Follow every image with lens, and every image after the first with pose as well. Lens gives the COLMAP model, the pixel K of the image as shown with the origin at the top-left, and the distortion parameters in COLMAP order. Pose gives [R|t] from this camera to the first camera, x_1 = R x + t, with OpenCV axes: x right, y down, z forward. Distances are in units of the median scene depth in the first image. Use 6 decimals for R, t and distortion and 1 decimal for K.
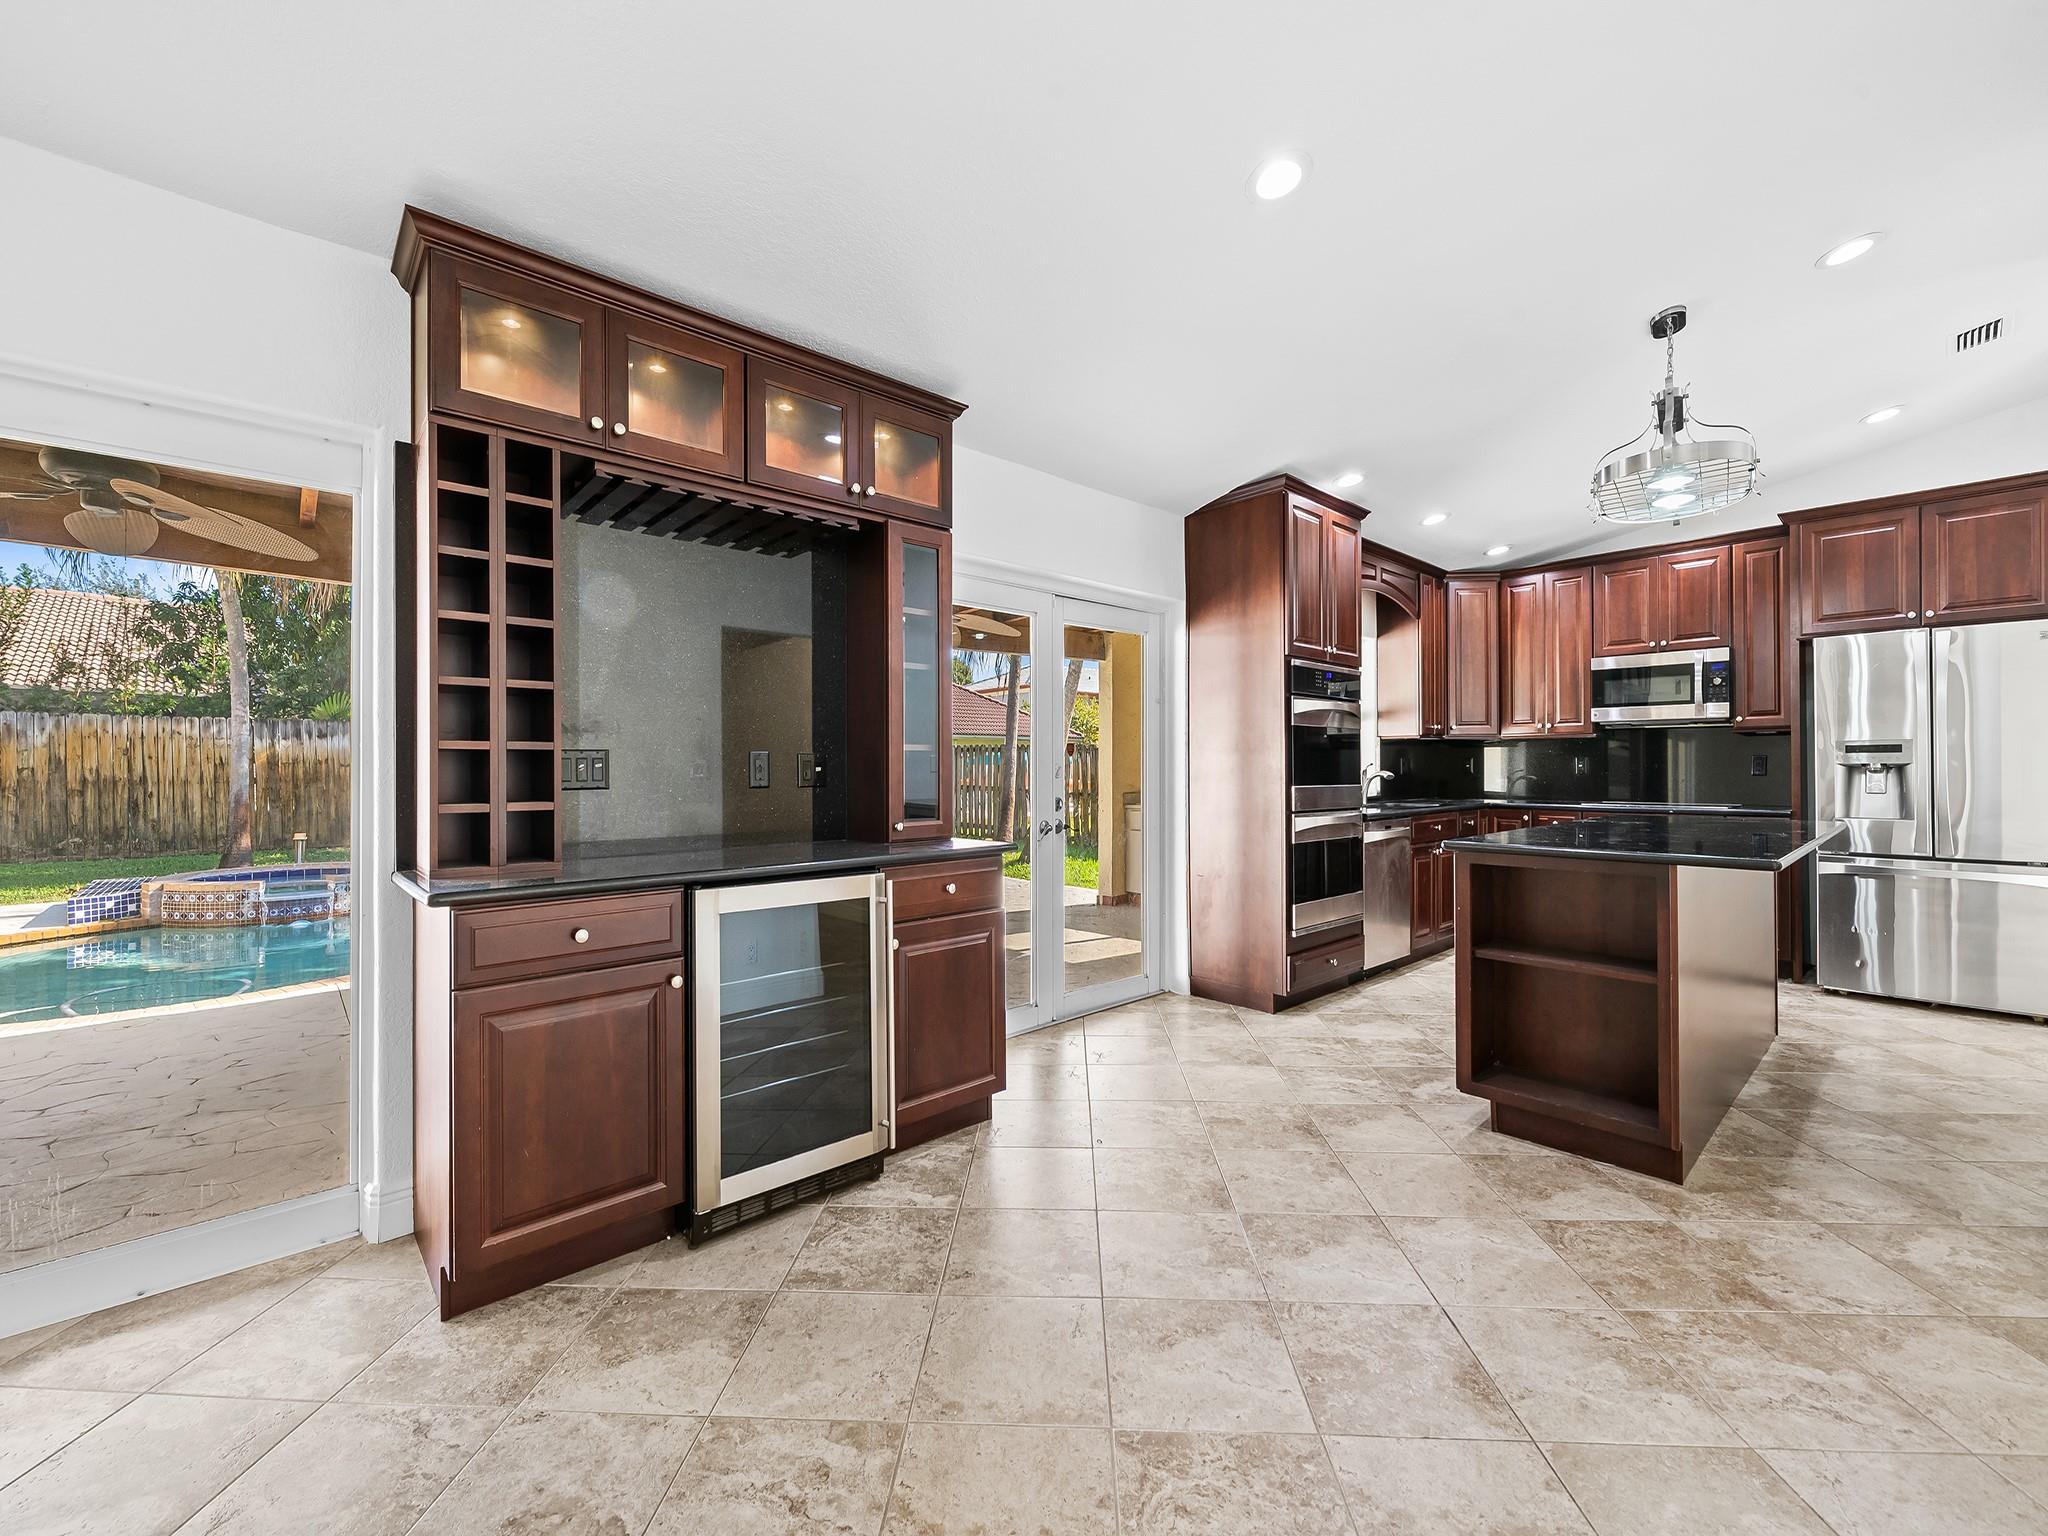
lens RADIAL K [[832.6, 0, 1023.8], [0, 832.6, 766.1], [0, 0, 1]] dist [-0.001339, -0.000777]
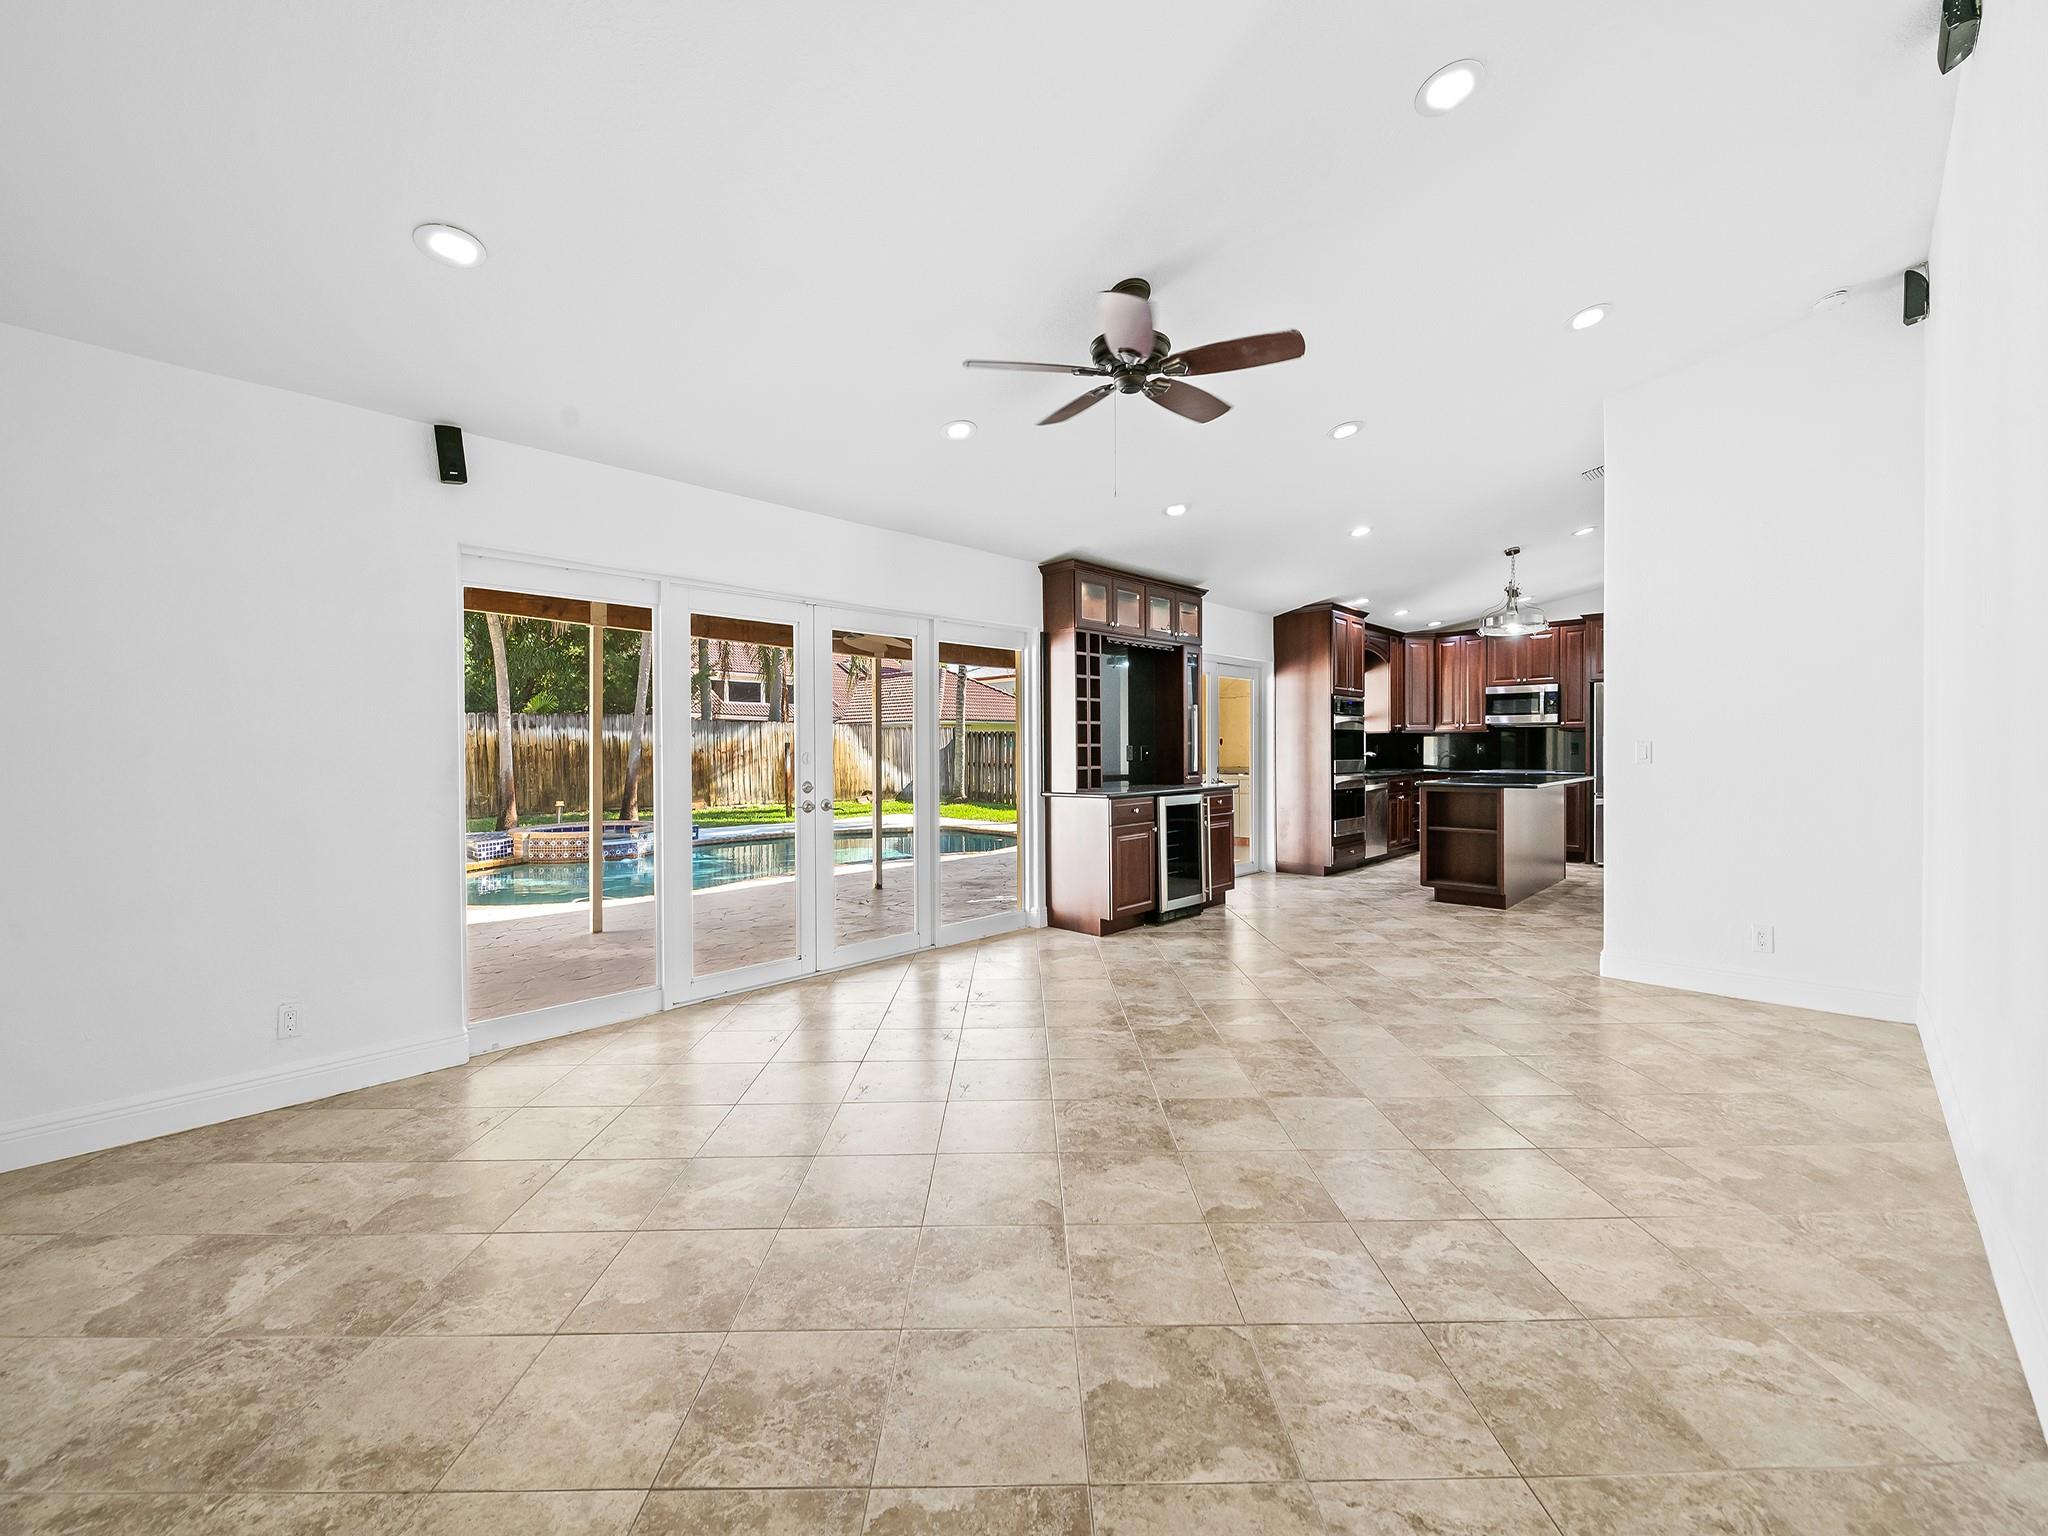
lens RADIAL K [[808.4, 0, 1029.4], [0, 808.4, 763.7], [0, 0, 1]] dist [-0.000270, -0.000019]
pose [[0.997968, -0.004236, 0.063580, -0.407594], [0.002898, 0.999773, 0.021126, -0.008670], [-0.063656, -0.020899, 0.997753, -0.676895]]
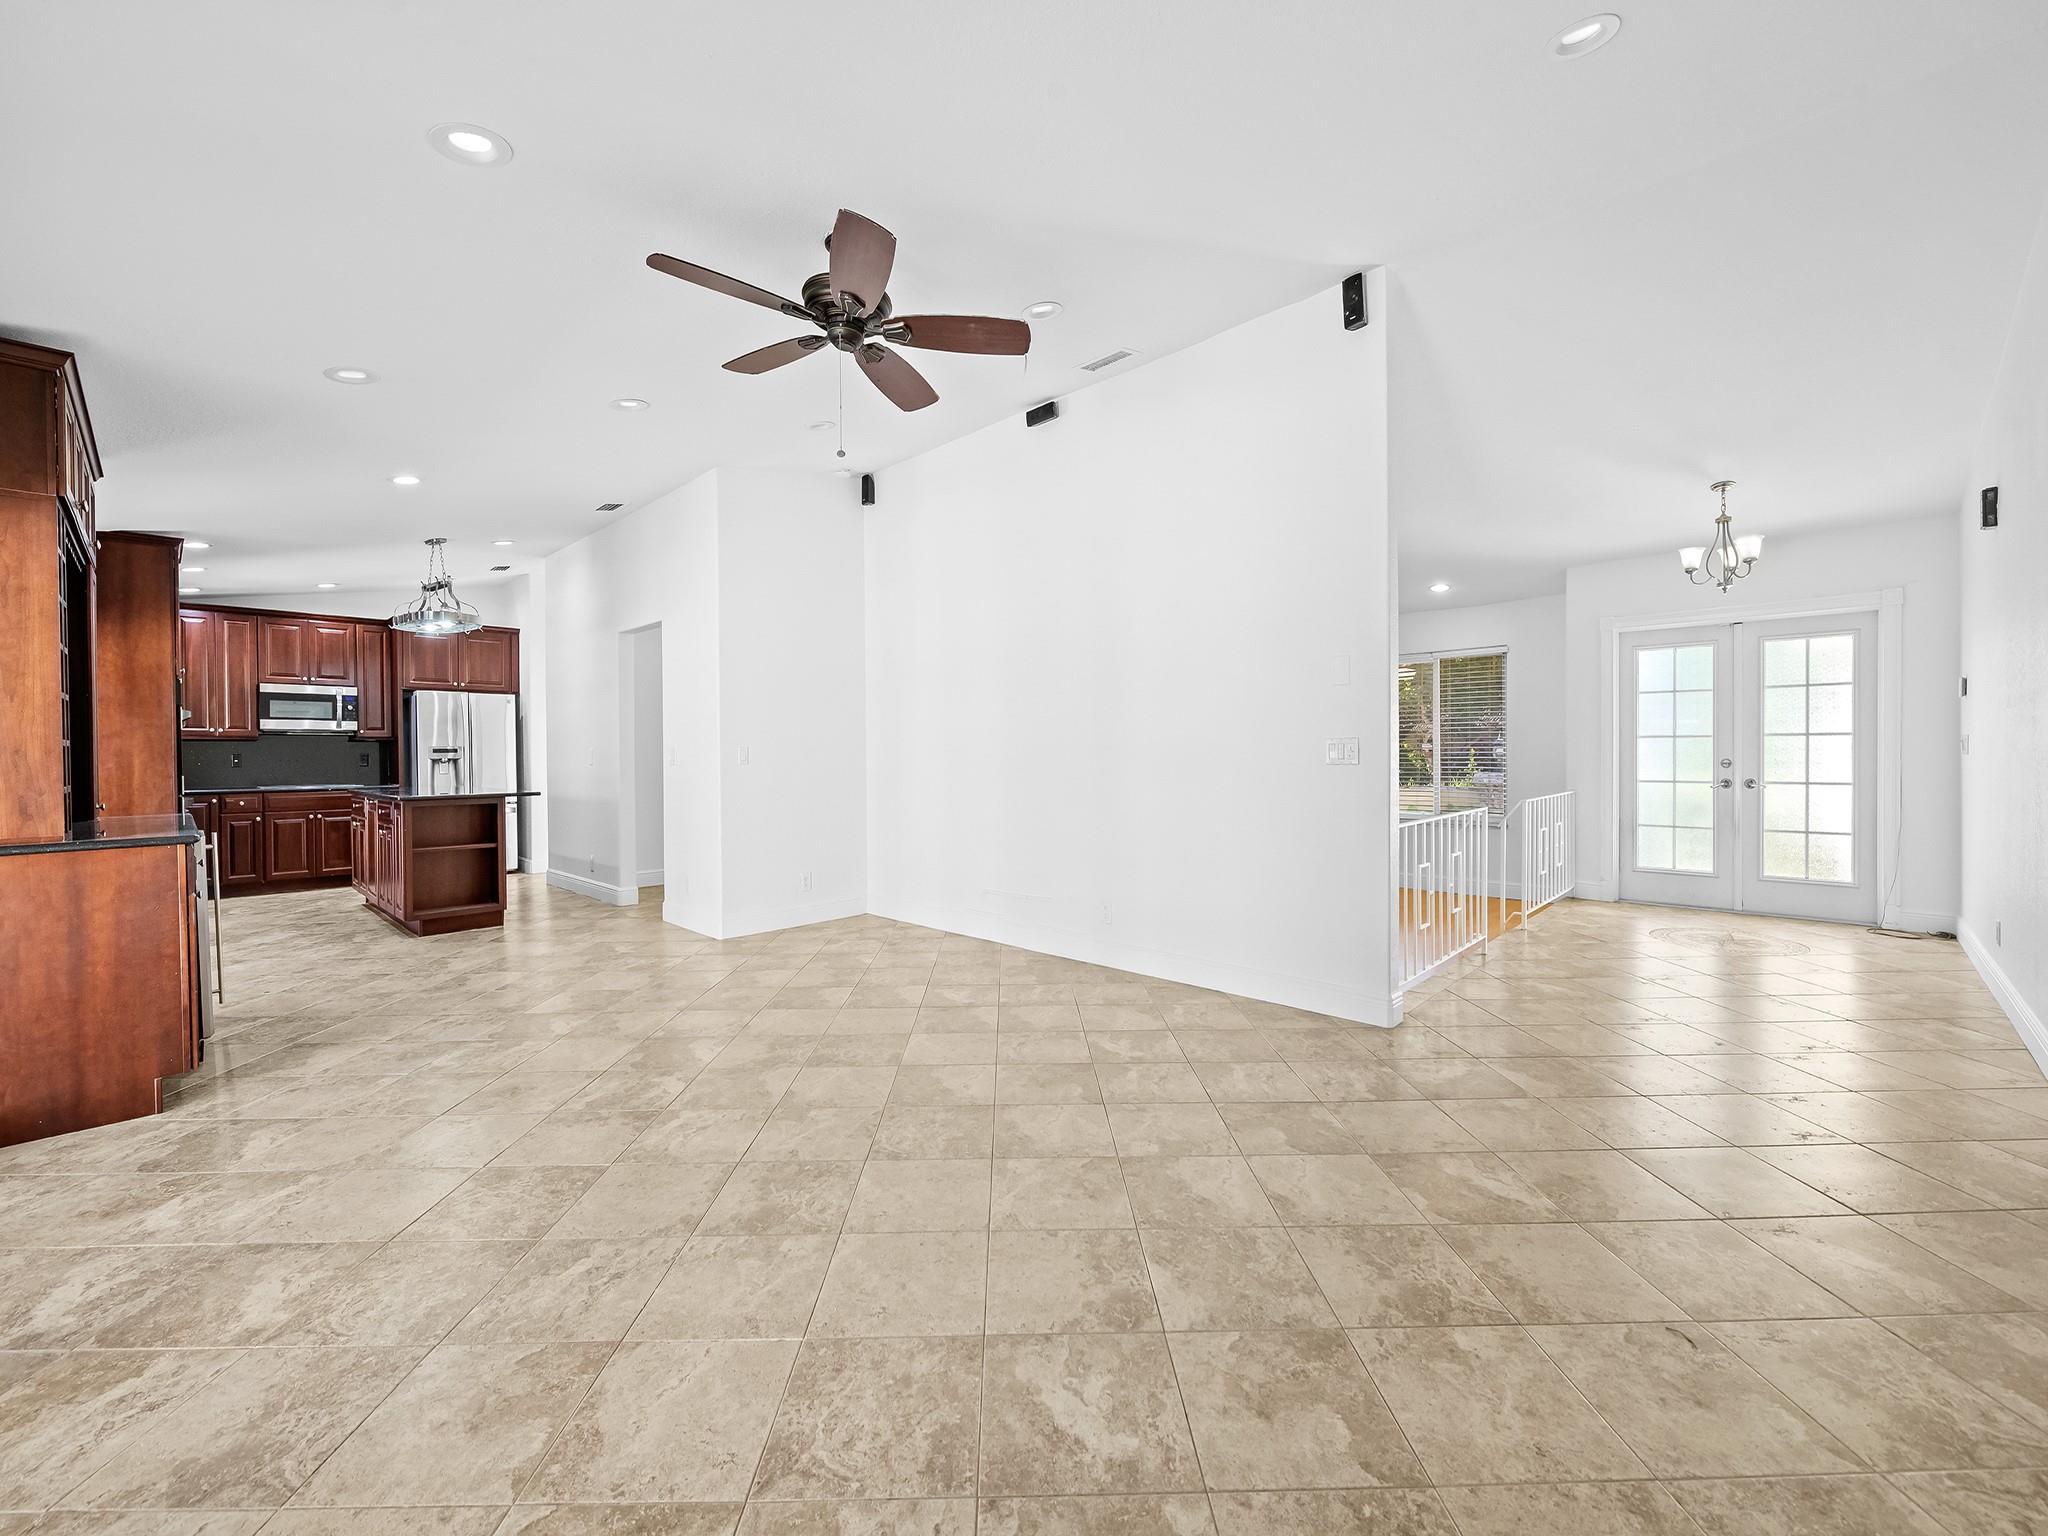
lens RADIAL K [[832.6, 0, 1023.8], [0, 832.6, 766.1], [0, 0, 1]] dist [-0.001339, -0.000777]
pose [[-0.066496, -0.009709, 0.997739, -0.838495], [0.009333, 0.999903, 0.010352, 0.005802], [-0.997743, 0.010000, -0.066399, -0.184523]]
